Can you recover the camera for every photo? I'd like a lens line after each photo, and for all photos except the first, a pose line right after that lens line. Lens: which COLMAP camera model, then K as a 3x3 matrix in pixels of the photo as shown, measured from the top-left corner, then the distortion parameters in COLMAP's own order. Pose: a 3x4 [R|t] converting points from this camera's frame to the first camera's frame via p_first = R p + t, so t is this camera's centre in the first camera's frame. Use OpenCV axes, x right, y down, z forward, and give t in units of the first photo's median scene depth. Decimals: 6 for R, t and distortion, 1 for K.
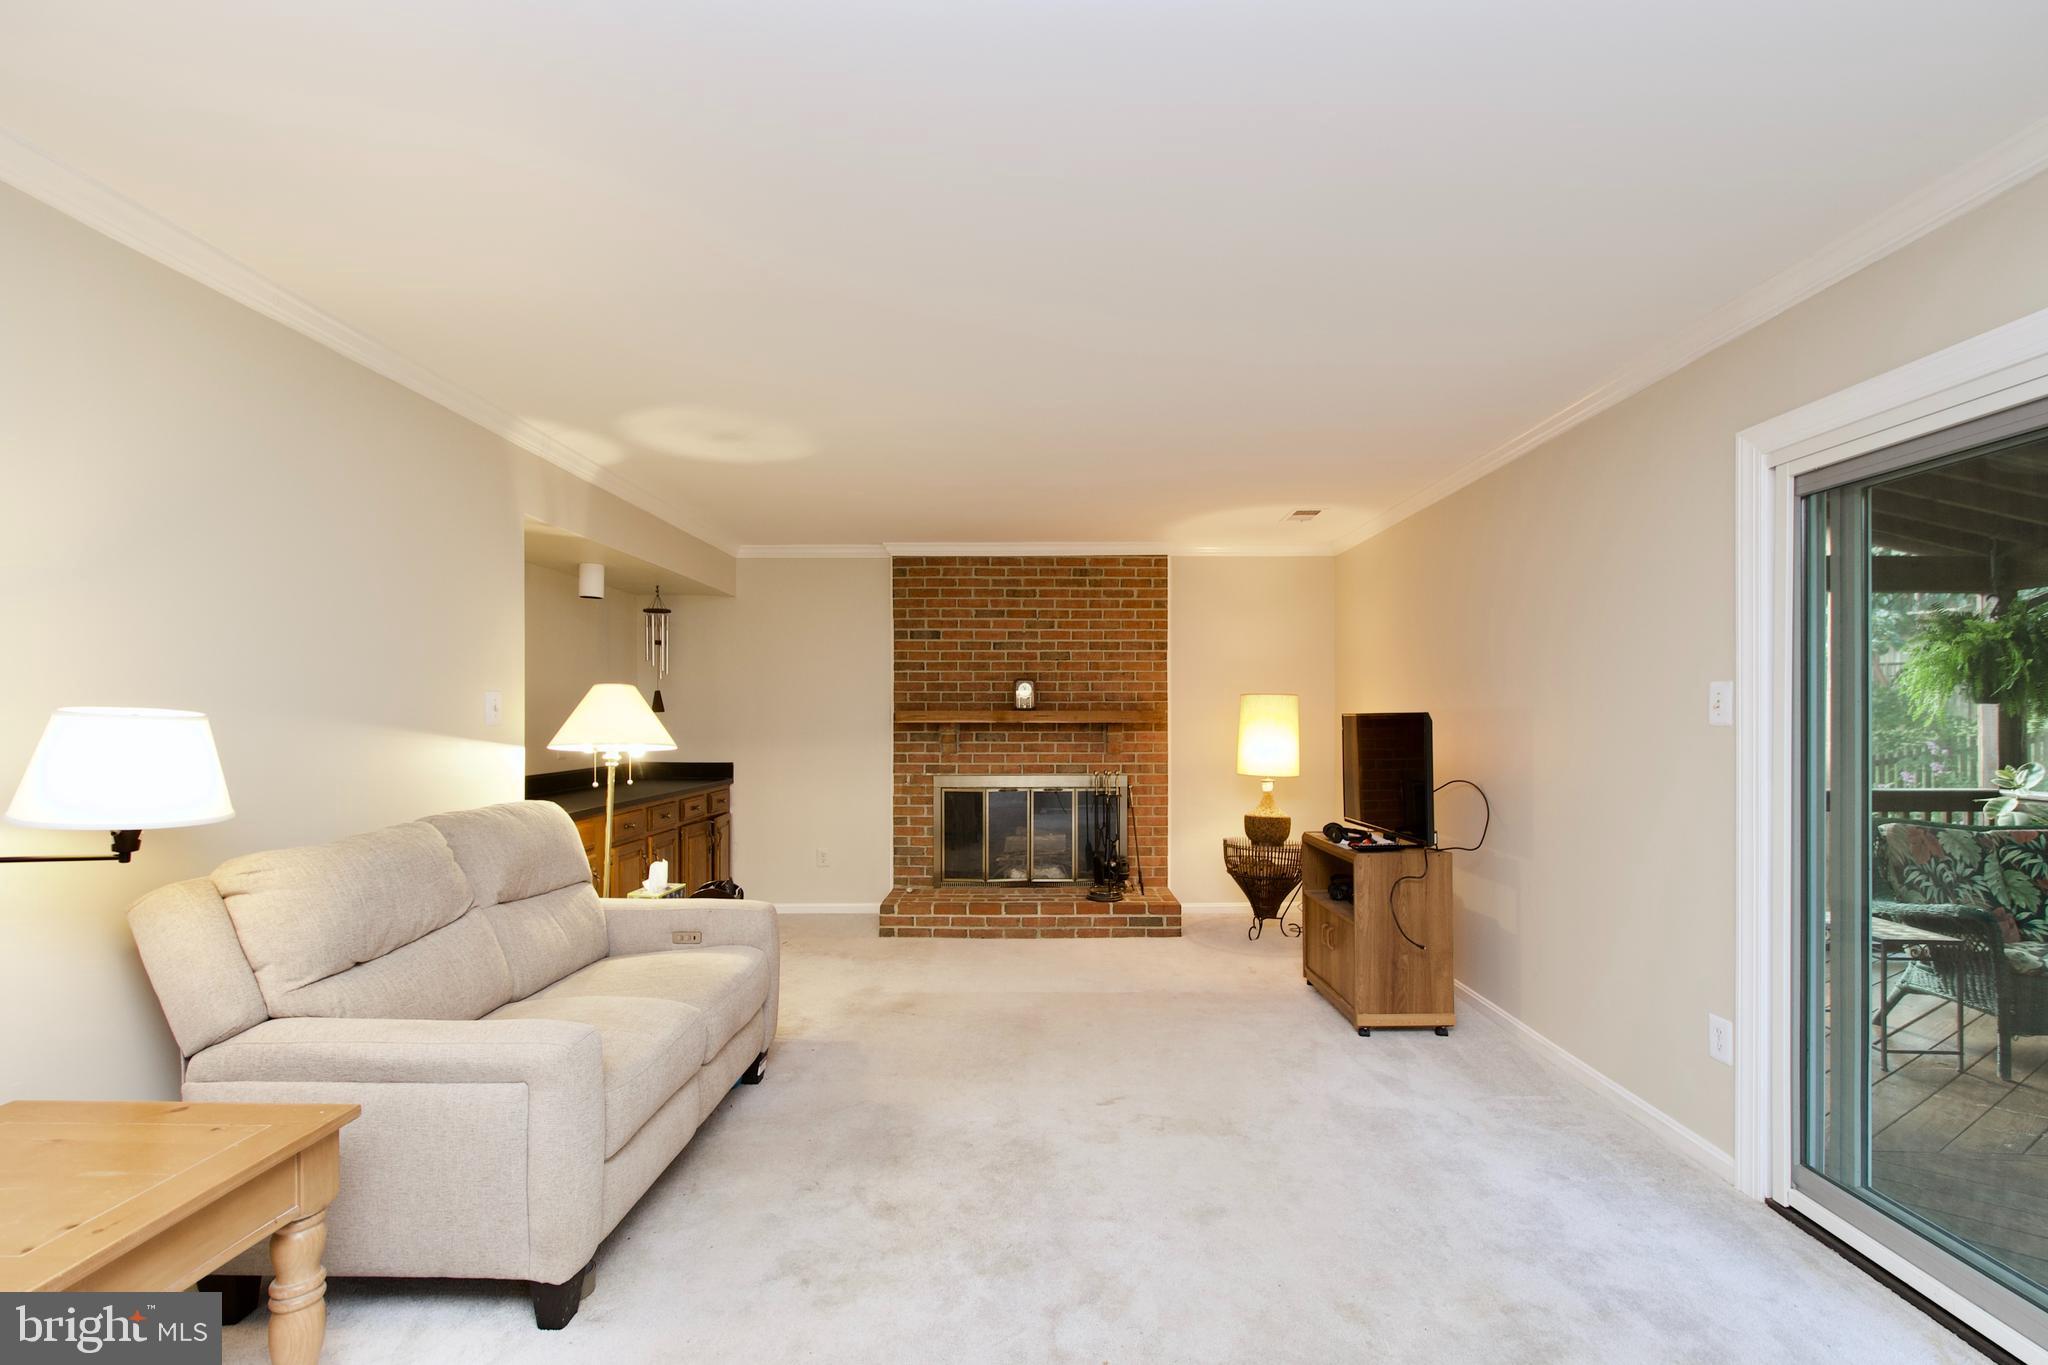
lens RADIAL K [[893.6, 0, 1025.7], [0, 893.6, 699.3], [0, 0, 1]] dist [-0.001191, -0.000979]
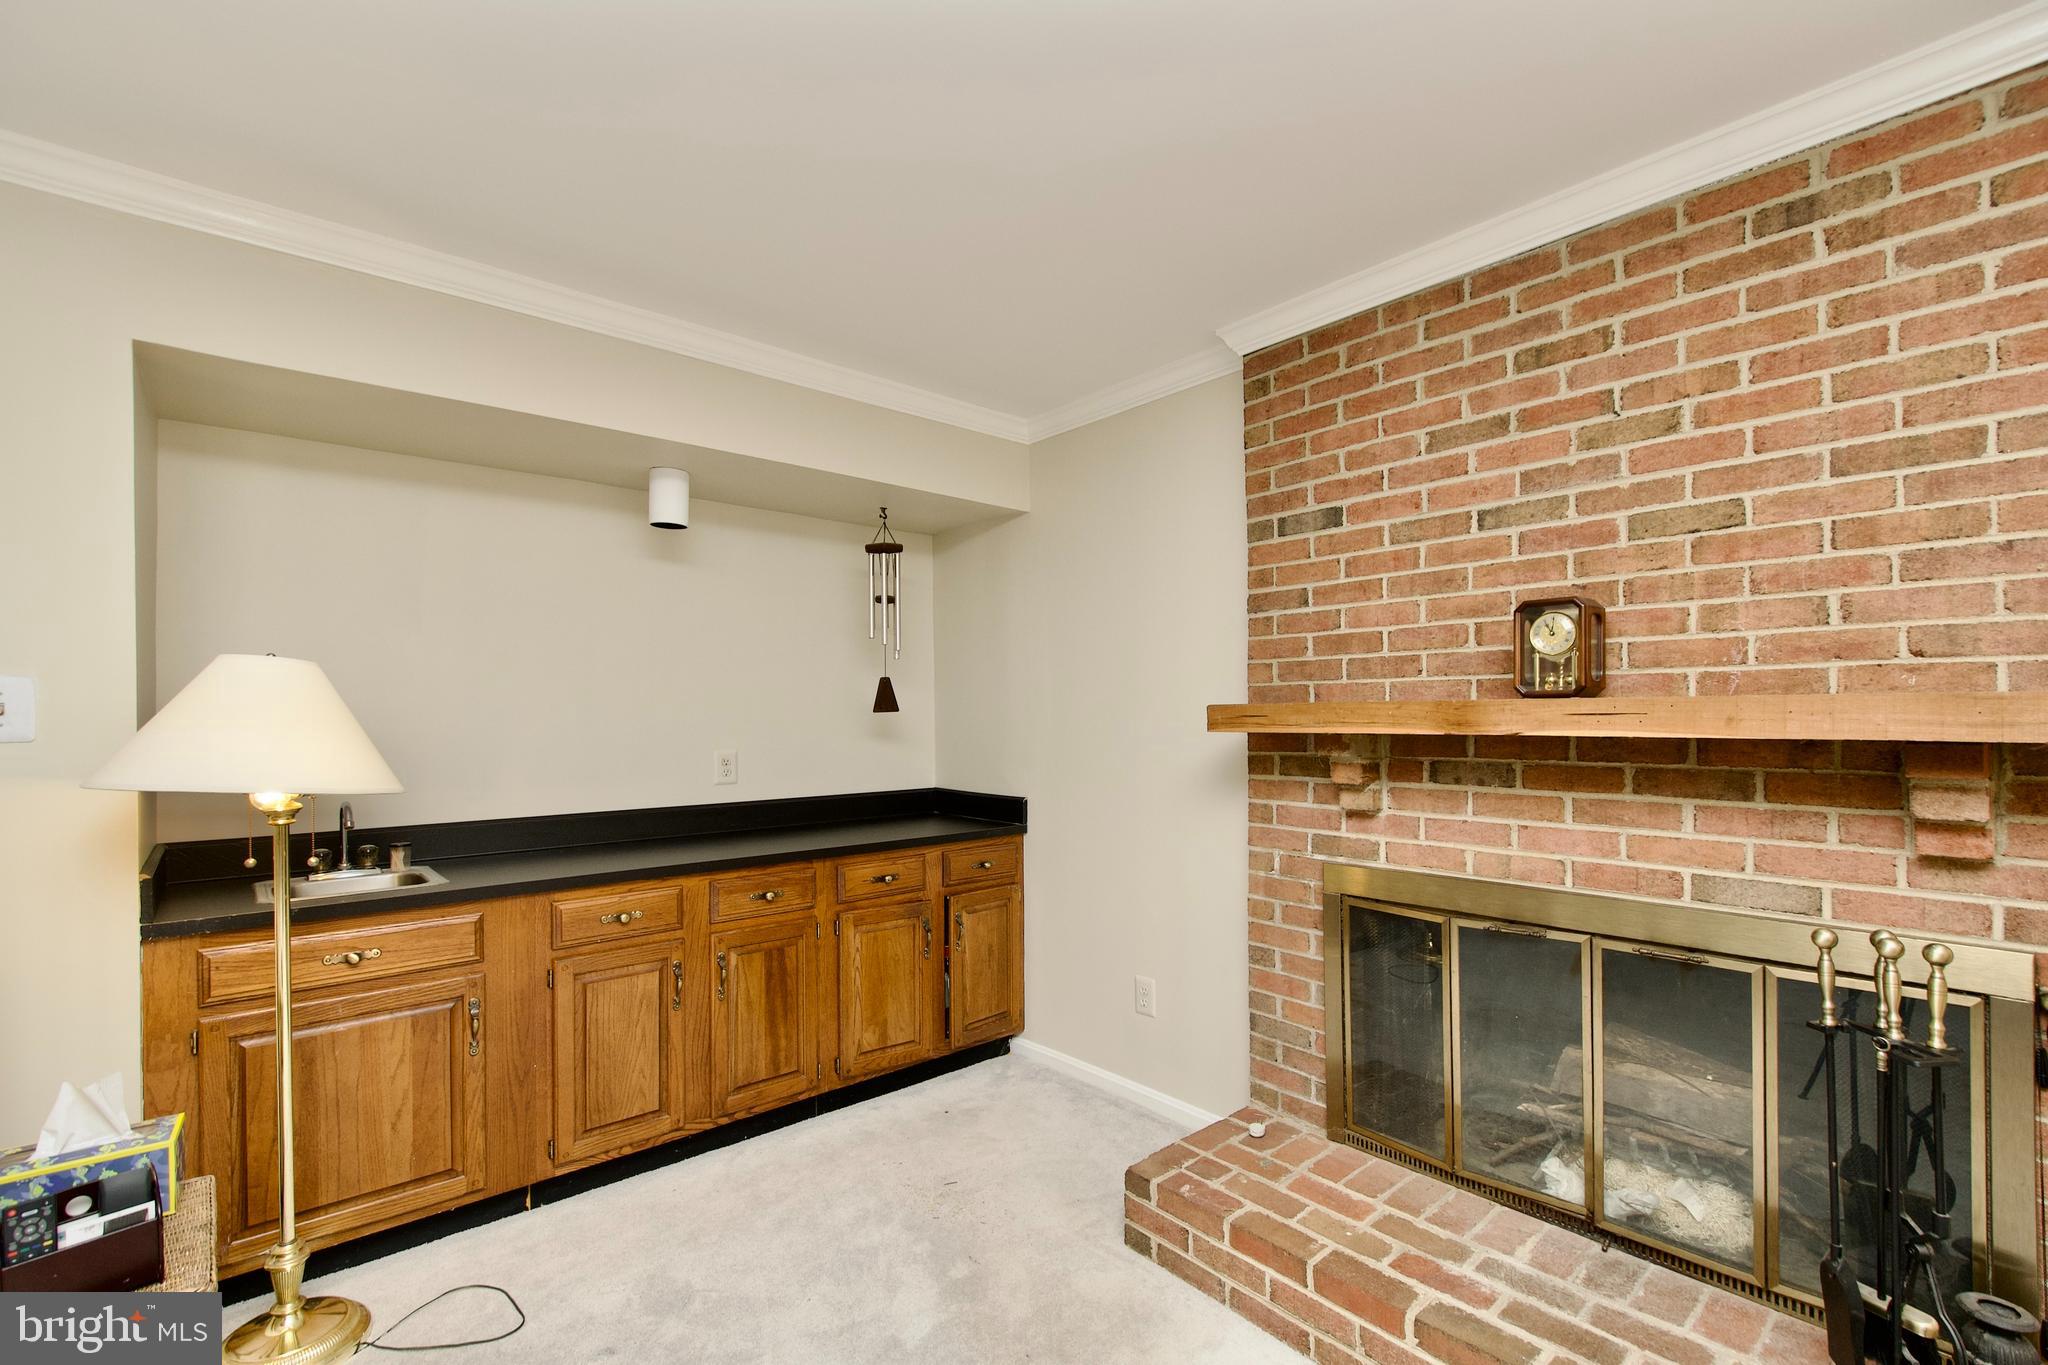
lens RADIAL K [[893.6, 0, 1037.5], [0, 893.6, 713.1], [0, 0, 1]] dist [-0.001191, -0.000979]
pose [[0.679183, -0.006655, -0.733939, 0.106946], [0.019096, 0.999781, 0.008605, 0.011225], [0.733721, -0.019859, 0.679161, 0.624258]]
